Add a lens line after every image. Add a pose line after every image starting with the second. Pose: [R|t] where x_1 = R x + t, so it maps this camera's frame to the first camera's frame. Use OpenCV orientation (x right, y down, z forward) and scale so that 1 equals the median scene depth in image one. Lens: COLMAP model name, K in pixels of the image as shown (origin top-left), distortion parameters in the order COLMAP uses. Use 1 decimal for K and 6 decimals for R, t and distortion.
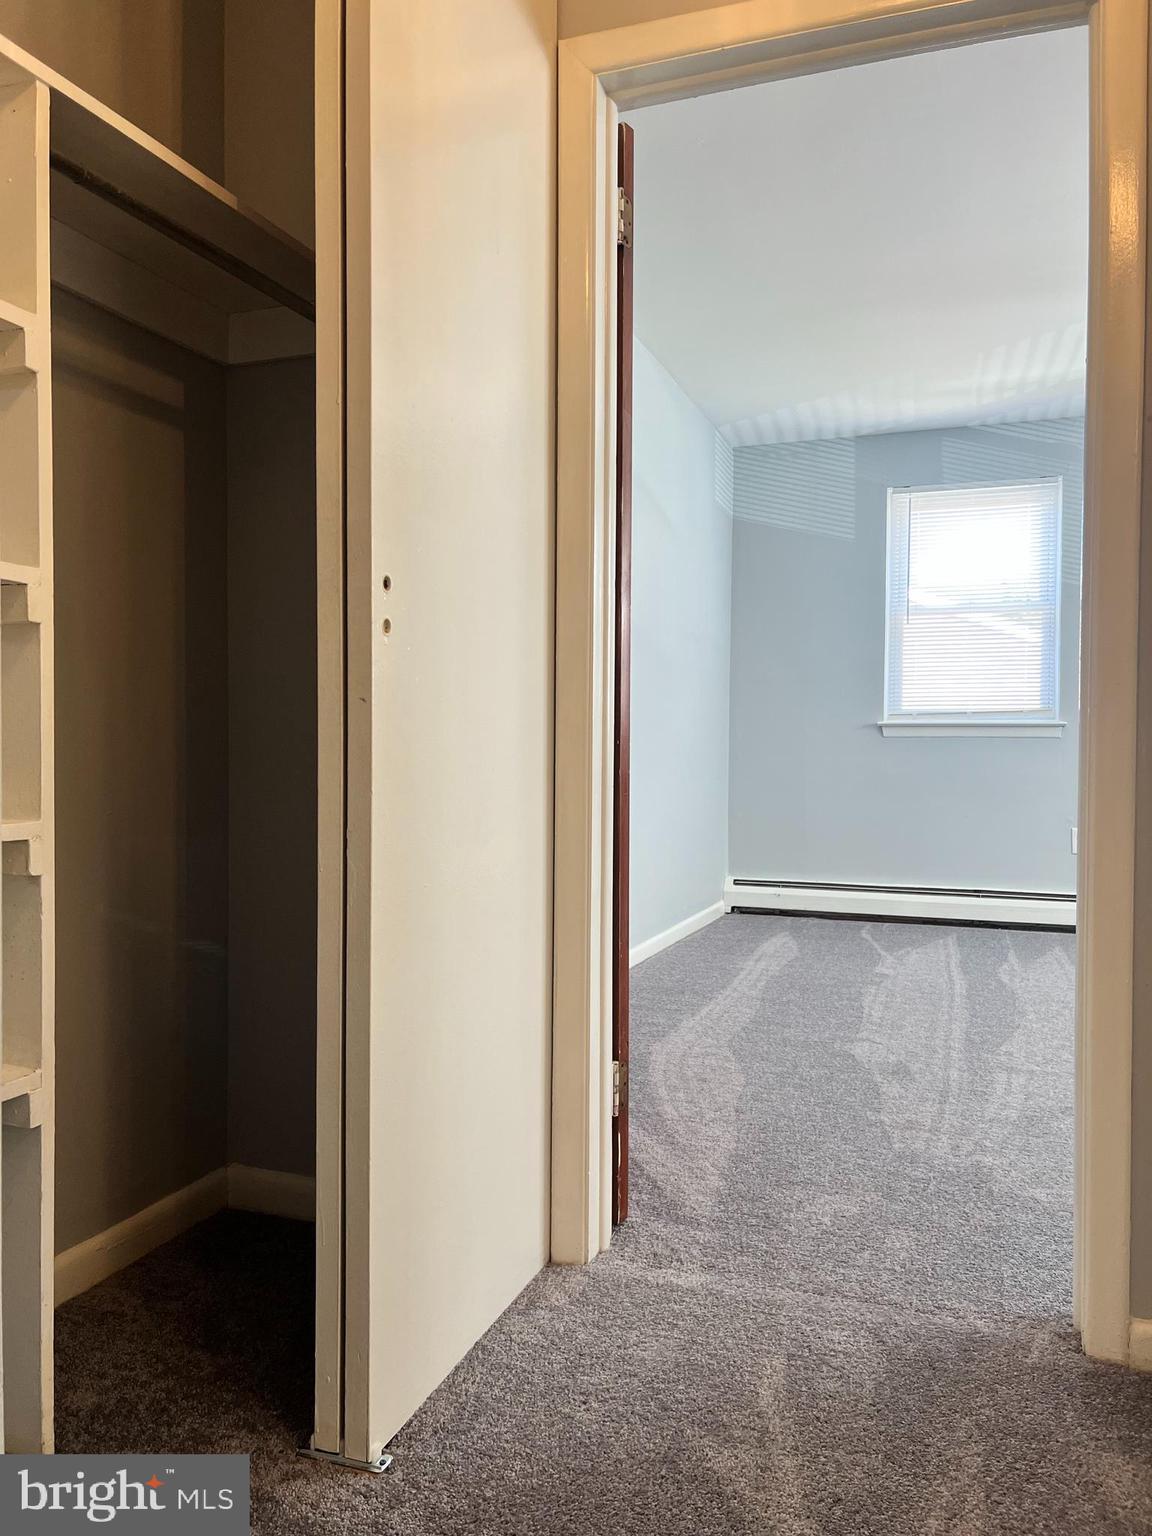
lens RADIAL K [[1164.1, 0, 575.8], [0, 1164.1, 769.0], [0, 0, 1]] dist [0.038872, -0.021156]
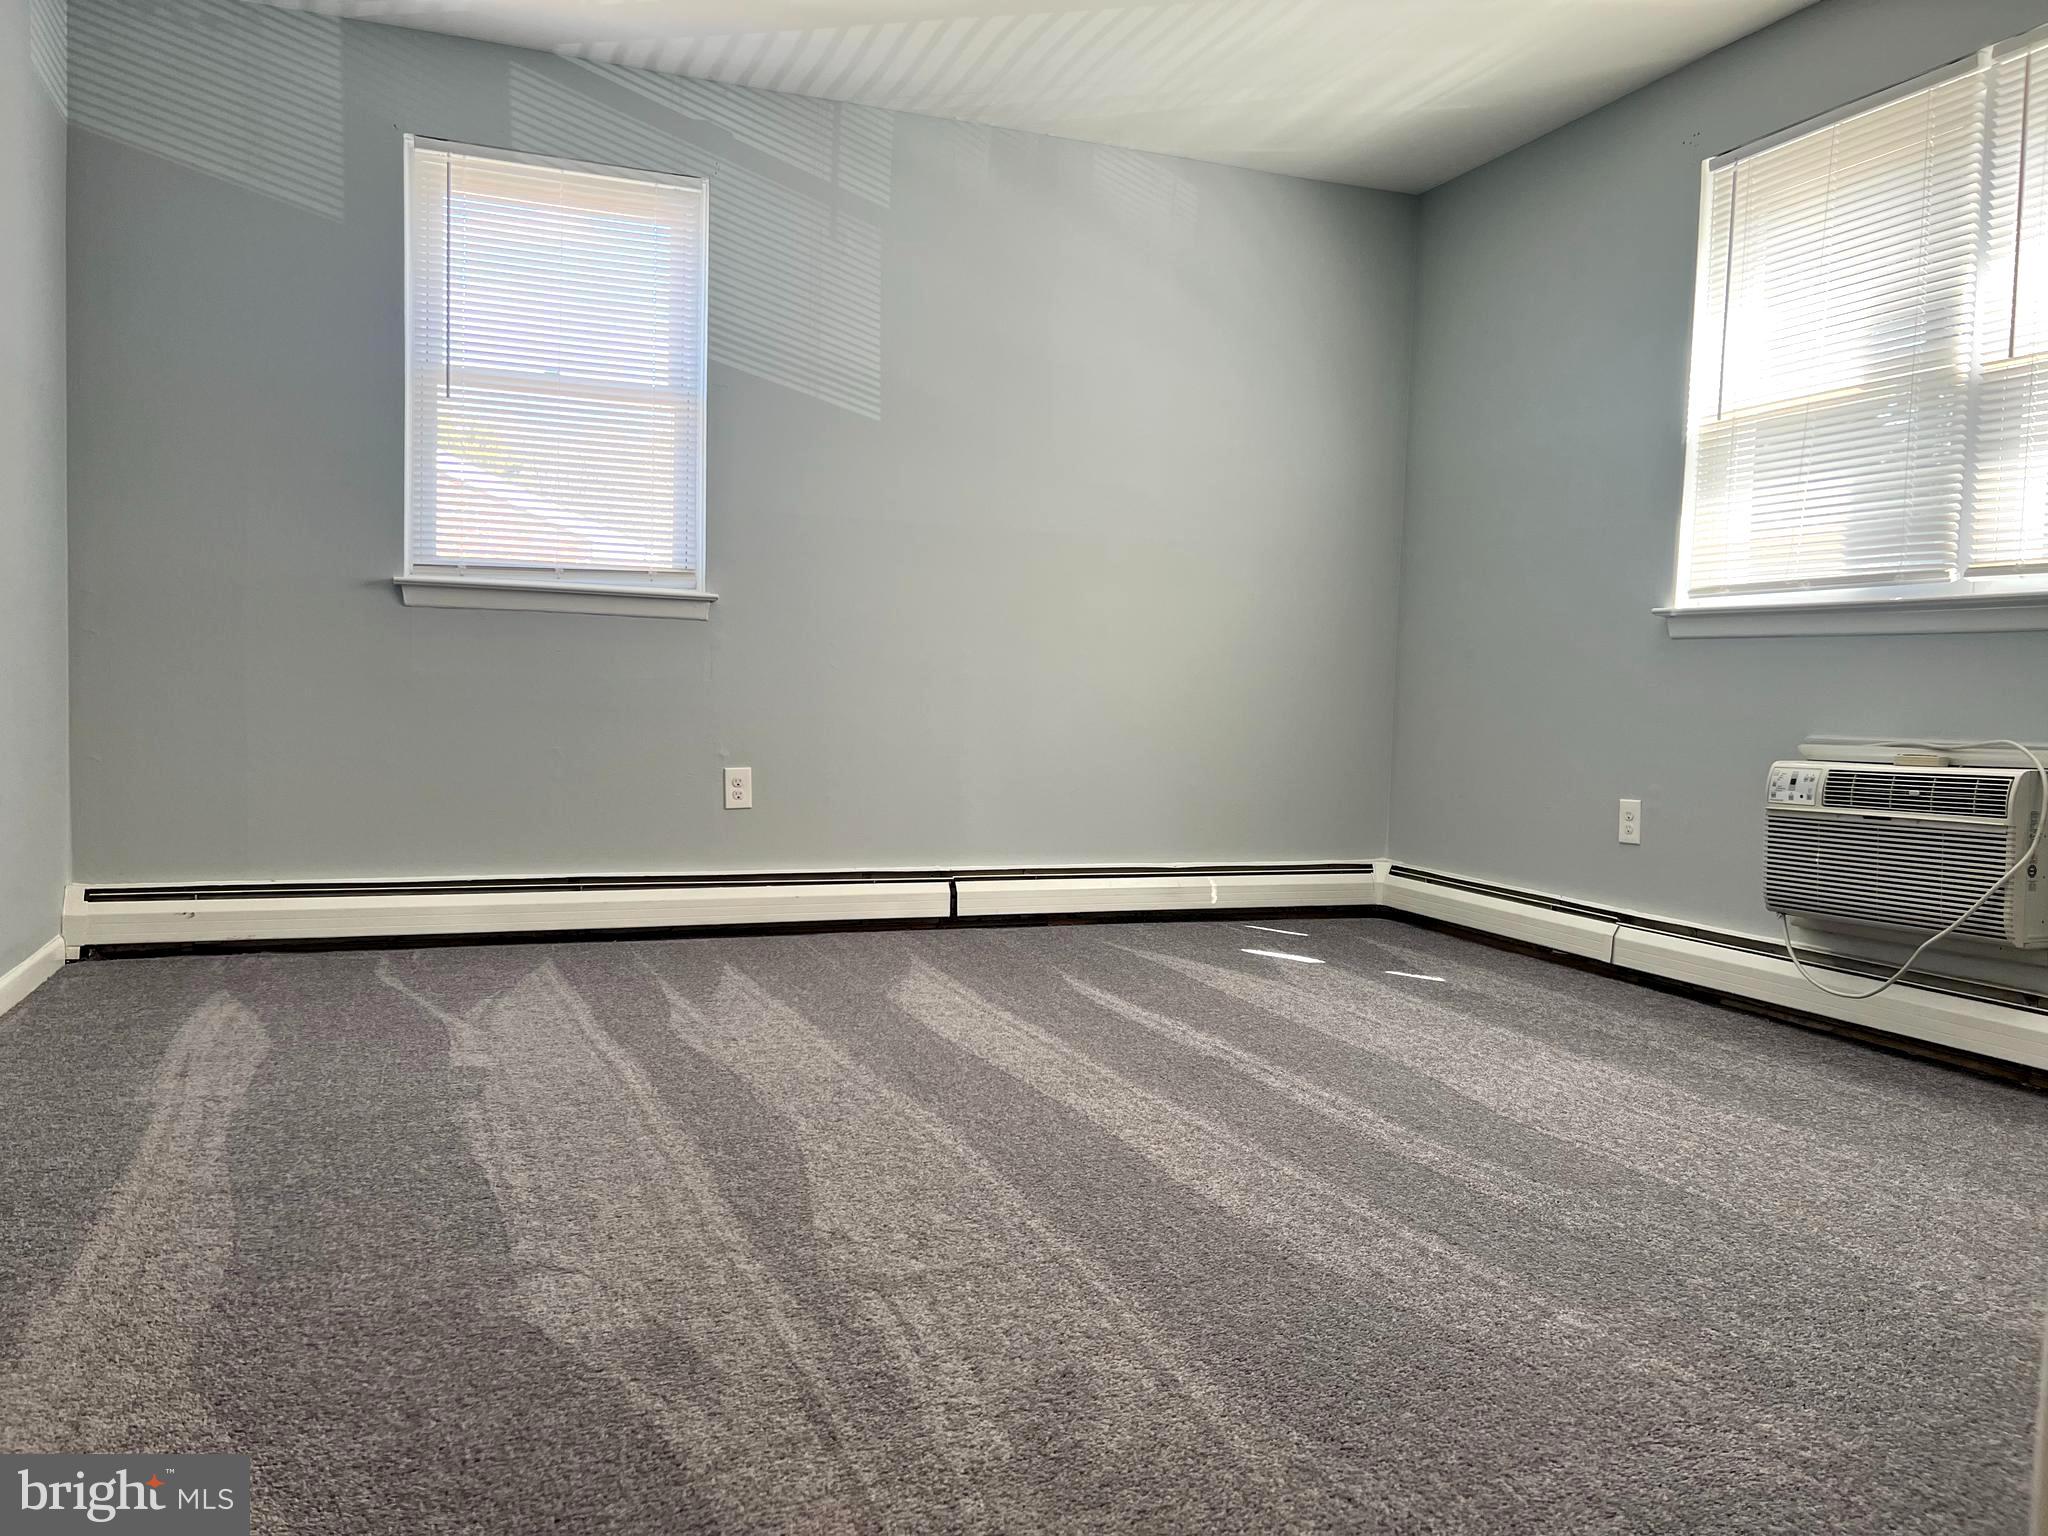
lens RADIAL K [[1552.2, 0, 1010.2], [0, 1552.2, 769.4], [0, 0, 1]] dist [0.038872, -0.021156]
pose [[0.758001, -0.023488, 0.651830, 0.004757], [-0.010171, 0.998804, 0.047818, 0.011259], [-0.652174, -0.042876, 0.756856, 0.282856]]
